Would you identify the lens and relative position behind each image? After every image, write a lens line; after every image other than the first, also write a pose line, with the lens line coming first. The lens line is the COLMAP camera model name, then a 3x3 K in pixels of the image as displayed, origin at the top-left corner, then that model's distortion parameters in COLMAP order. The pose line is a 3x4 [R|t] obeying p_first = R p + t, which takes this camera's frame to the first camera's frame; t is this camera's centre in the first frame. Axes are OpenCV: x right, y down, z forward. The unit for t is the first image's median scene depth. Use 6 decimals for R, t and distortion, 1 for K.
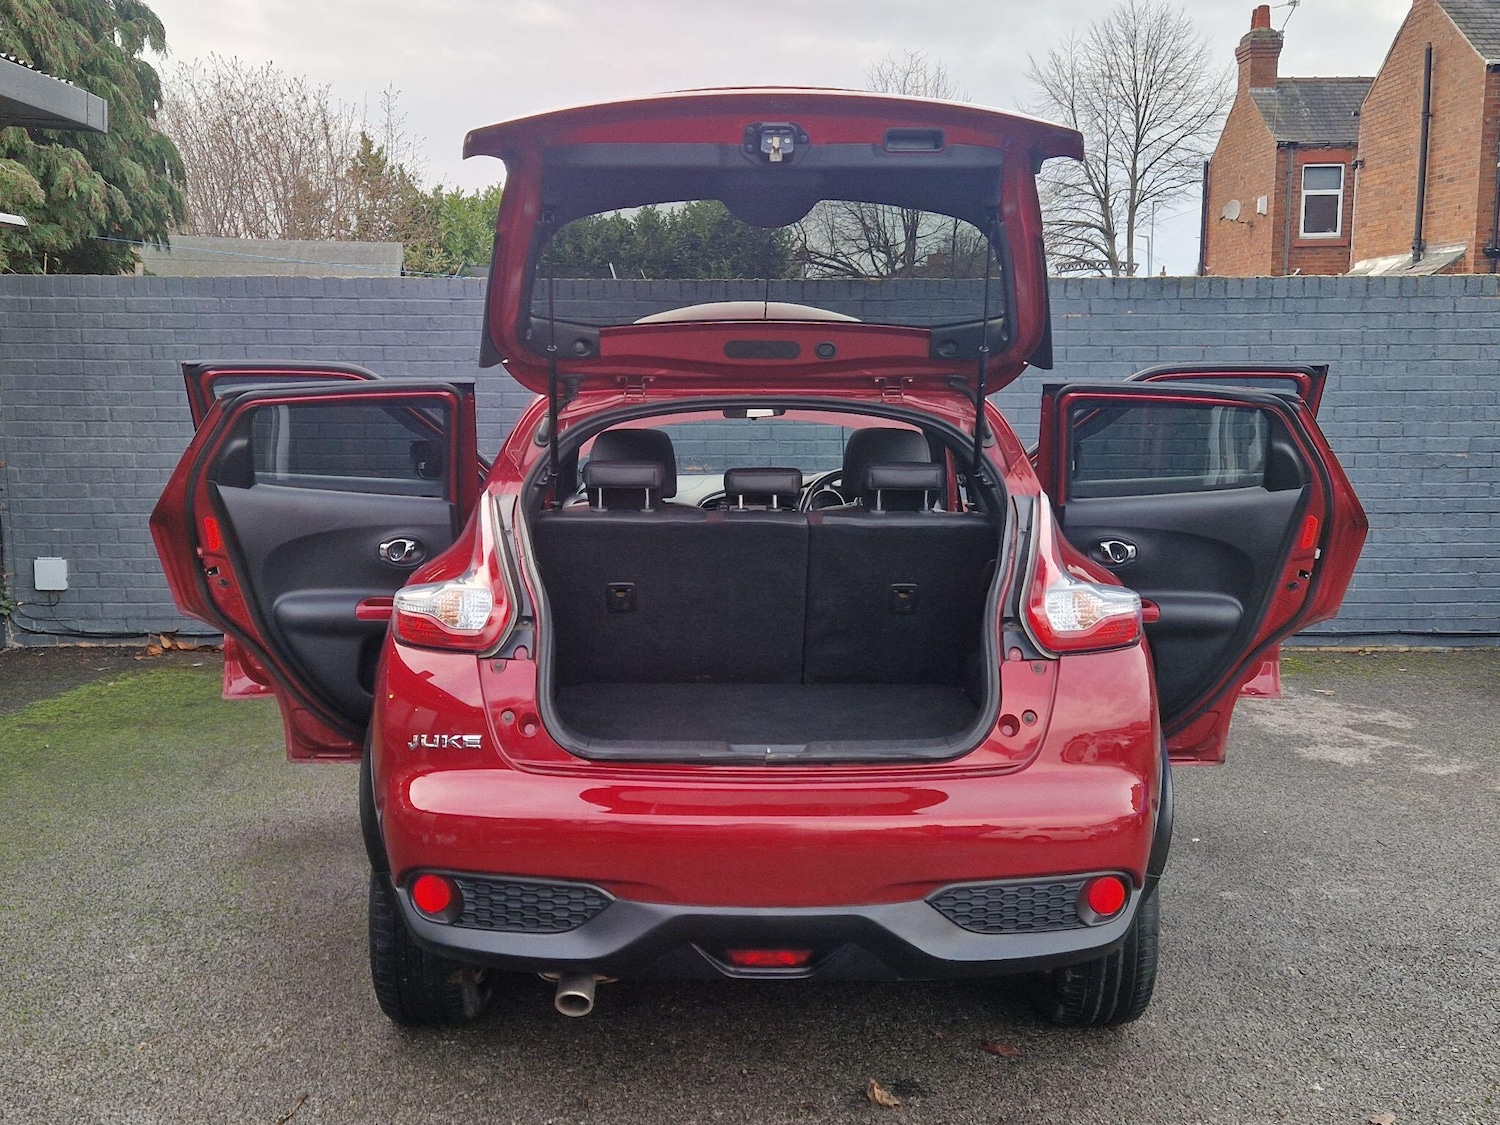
lens RADIAL K [[1529.6, 0, 741.7], [0, 1529.6, 531.9], [0, 0, 1]] dist [0.068607, 0.000000]
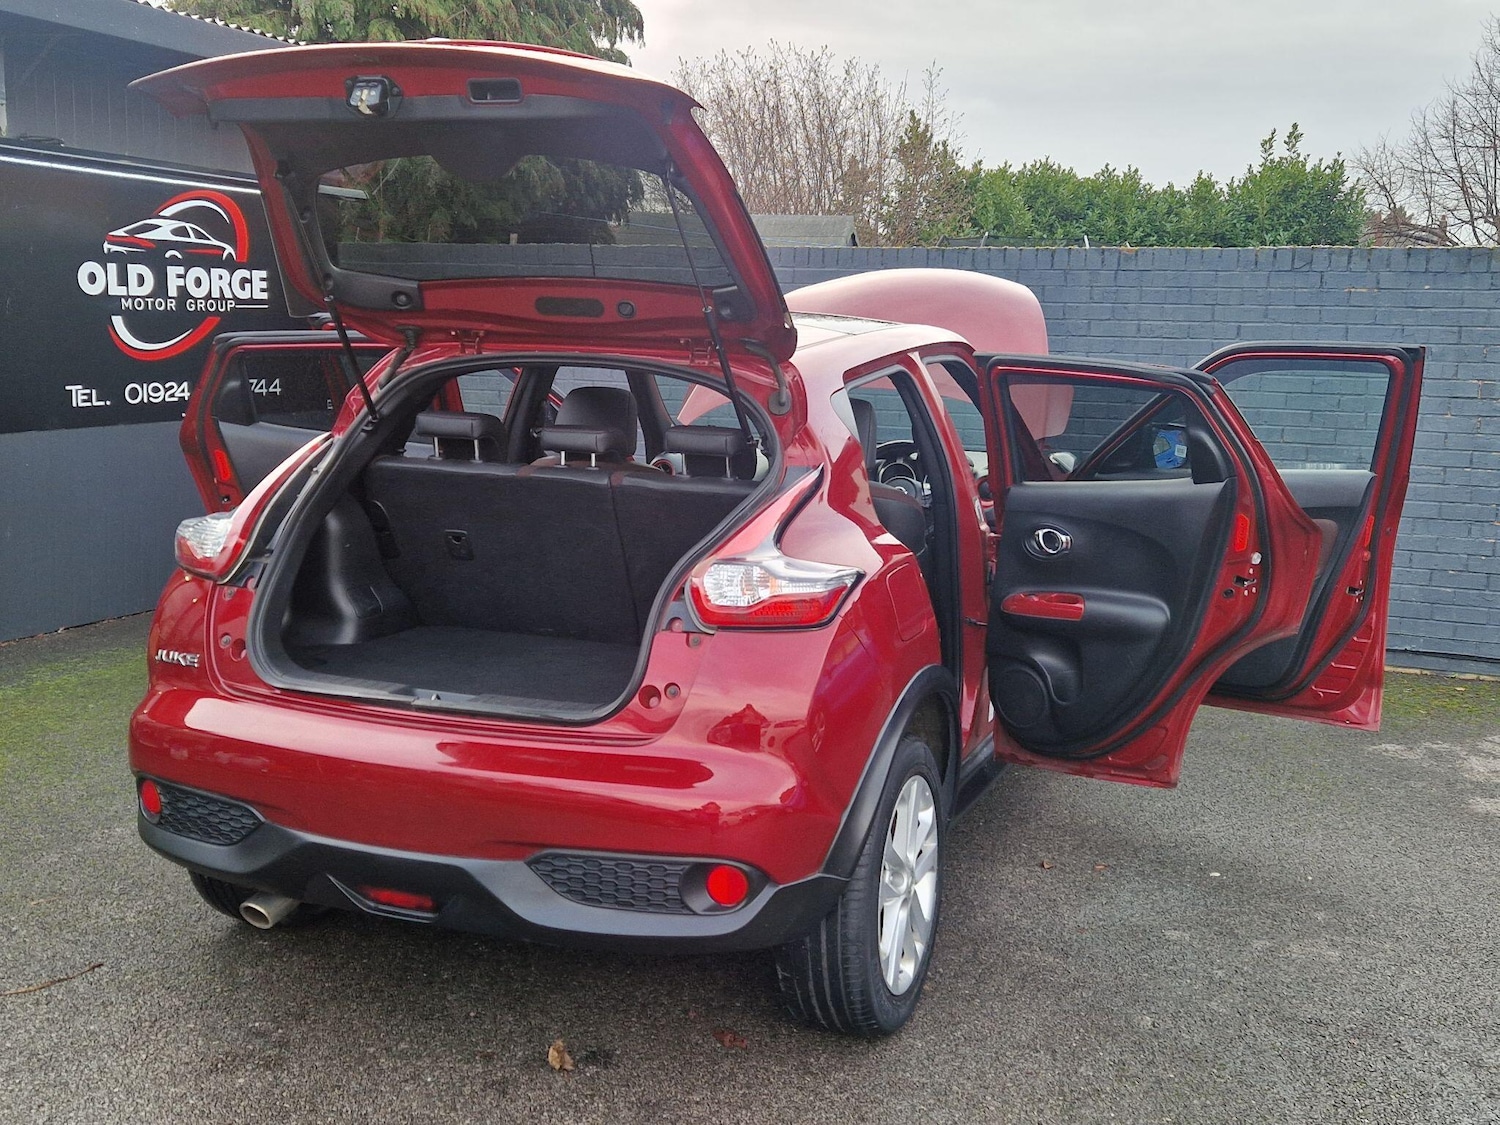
lens RADIAL K [[1529.6, 0, 772.8], [0, 1529.6, 517.9], [0, 0, 1]] dist [0.068607, 0.000000]
pose [[0.936999, 0.067674, -0.342715, 0.480516], [-0.065383, 0.997693, 0.018251, -0.007952], [0.343160, 0.005306, 0.939262, 0.100017]]
